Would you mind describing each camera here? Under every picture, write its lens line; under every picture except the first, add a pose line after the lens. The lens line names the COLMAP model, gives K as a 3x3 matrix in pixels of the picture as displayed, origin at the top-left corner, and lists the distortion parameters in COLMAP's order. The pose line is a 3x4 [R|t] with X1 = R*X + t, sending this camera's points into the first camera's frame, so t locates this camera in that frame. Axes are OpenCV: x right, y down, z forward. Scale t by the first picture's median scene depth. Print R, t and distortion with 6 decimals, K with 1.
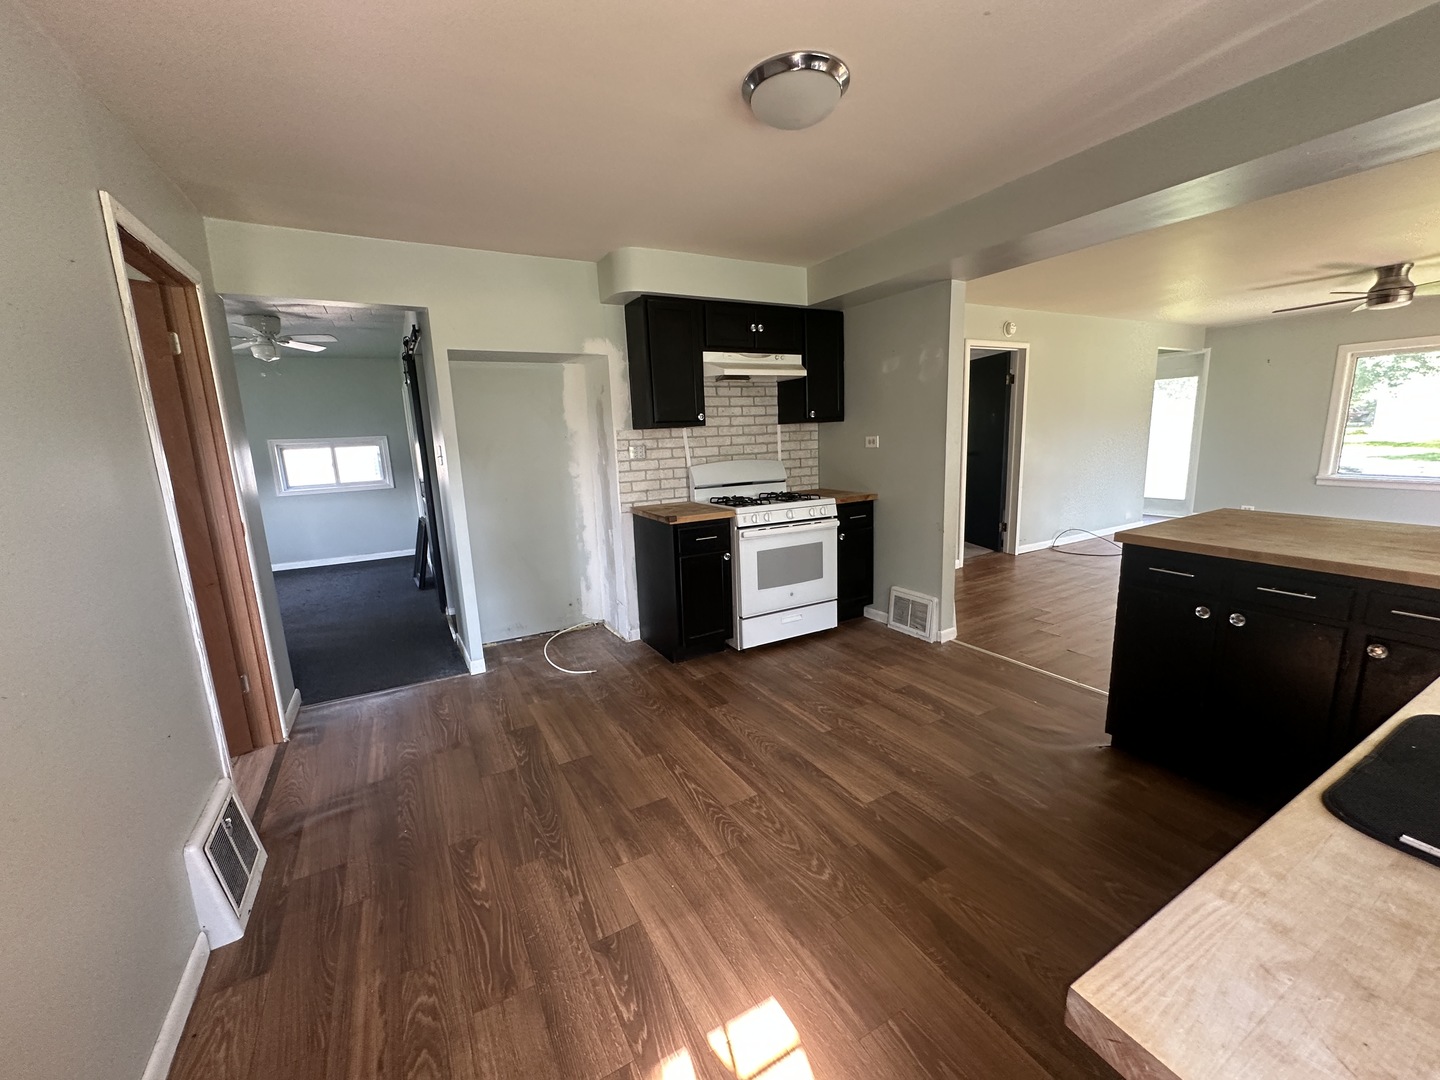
lens RADIAL K [[578.2, 0, 720.0], [0, 578.2, 538.1], [0, 0, 1]] dist [-0.009402, 0.000776]
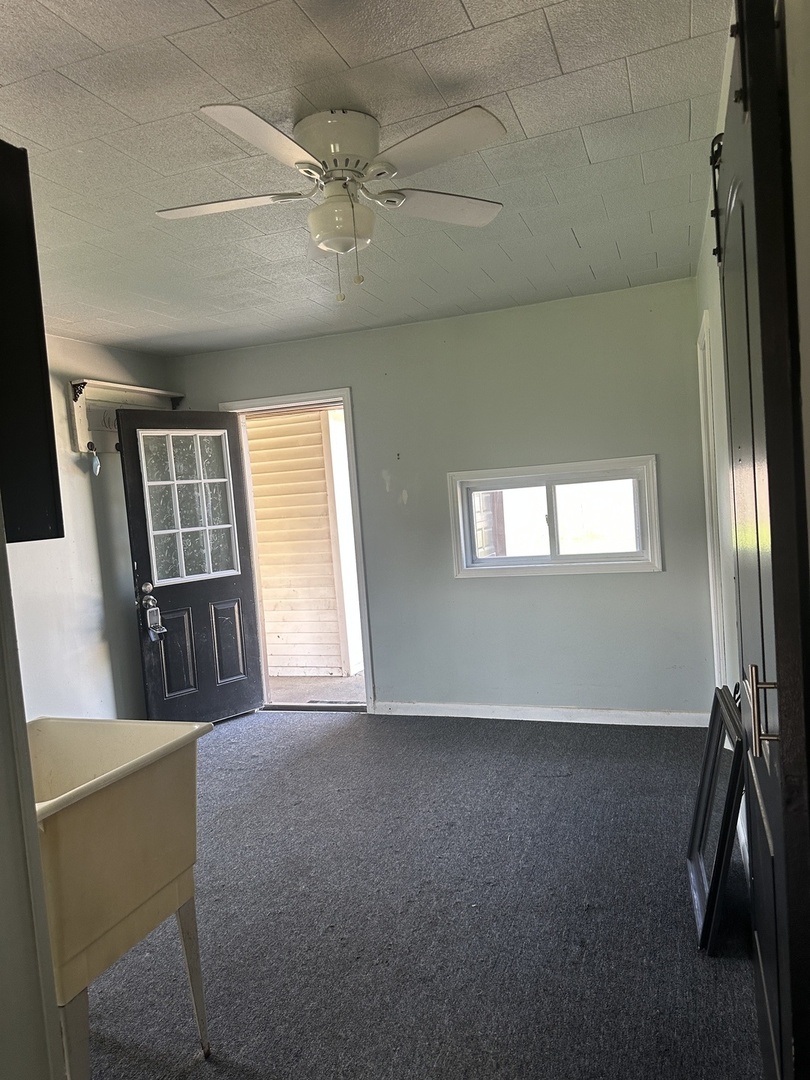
lens RADIAL K [[747.5, 0, 405.4], [0, 747.5, 537.8], [0, 0, 1]] dist [0.002297, -0.001907]
pose [[0.658663, 0.035051, -0.751621, -0.522579], [-0.087962, 0.995652, -0.030652, -0.156785], [0.747279, 0.086303, 0.658882, 0.941873]]
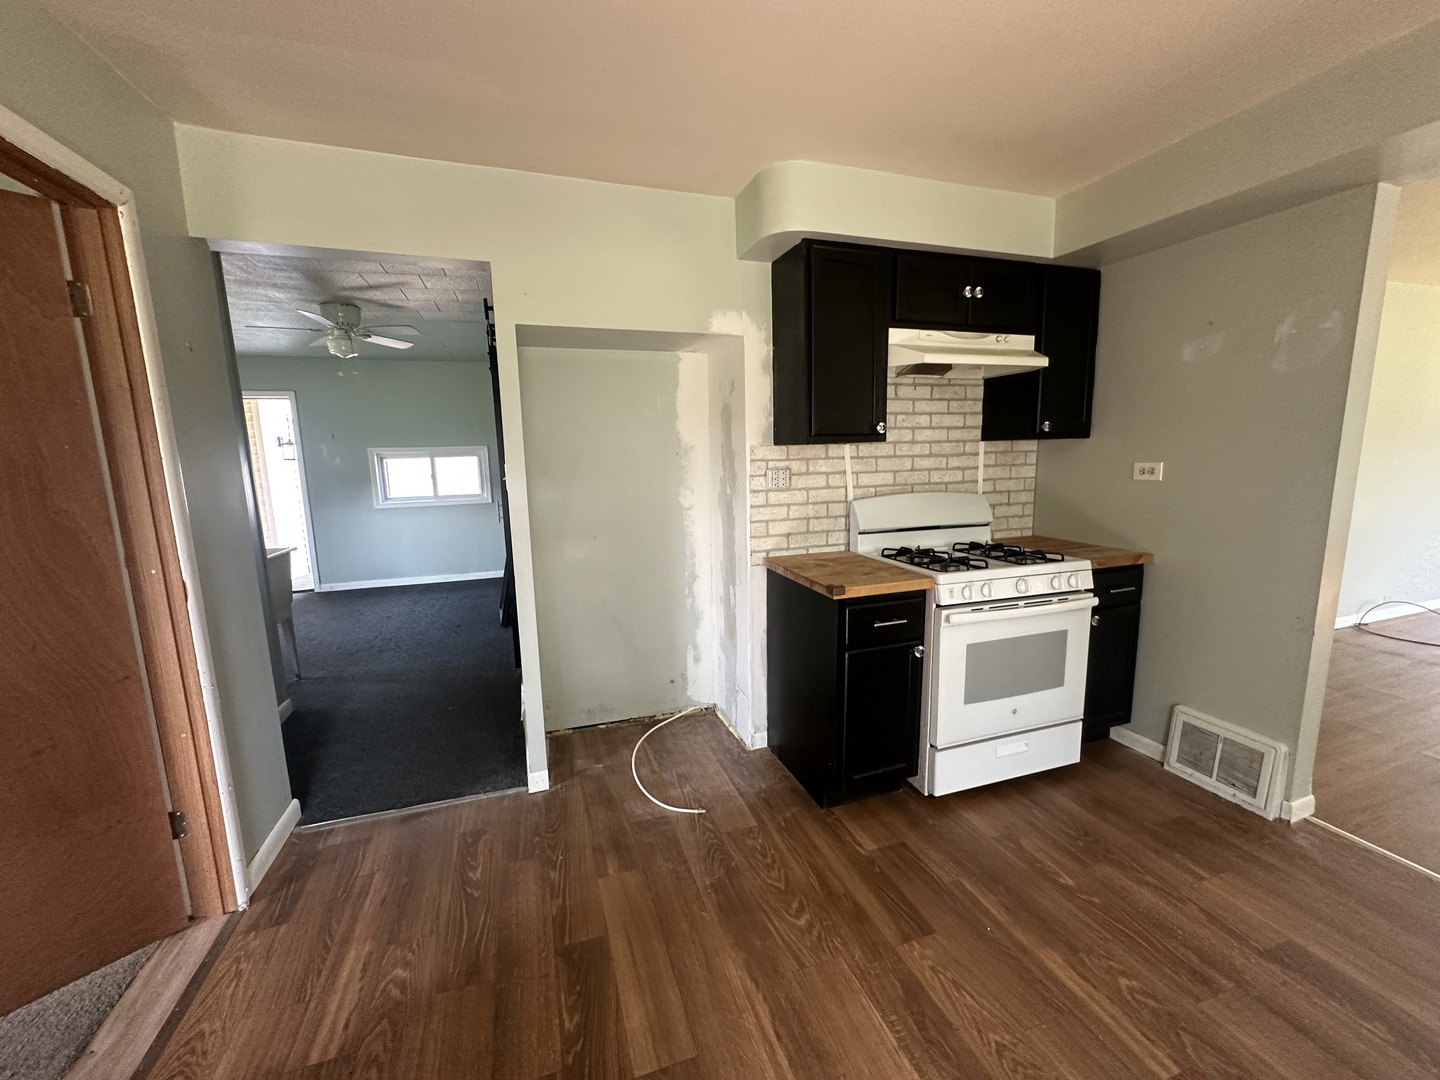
lens RADIAL K [[578.2, 0, 717.6], [0, 578.2, 539.3], [0, 0, 1]] dist [-0.009402, 0.000776]
pose [[0.982468, 0.046140, -0.180633, -0.090828], [-0.049805, 0.998634, -0.015808, -0.065336], [0.179657, 0.024527, 0.983423, 0.331693]]
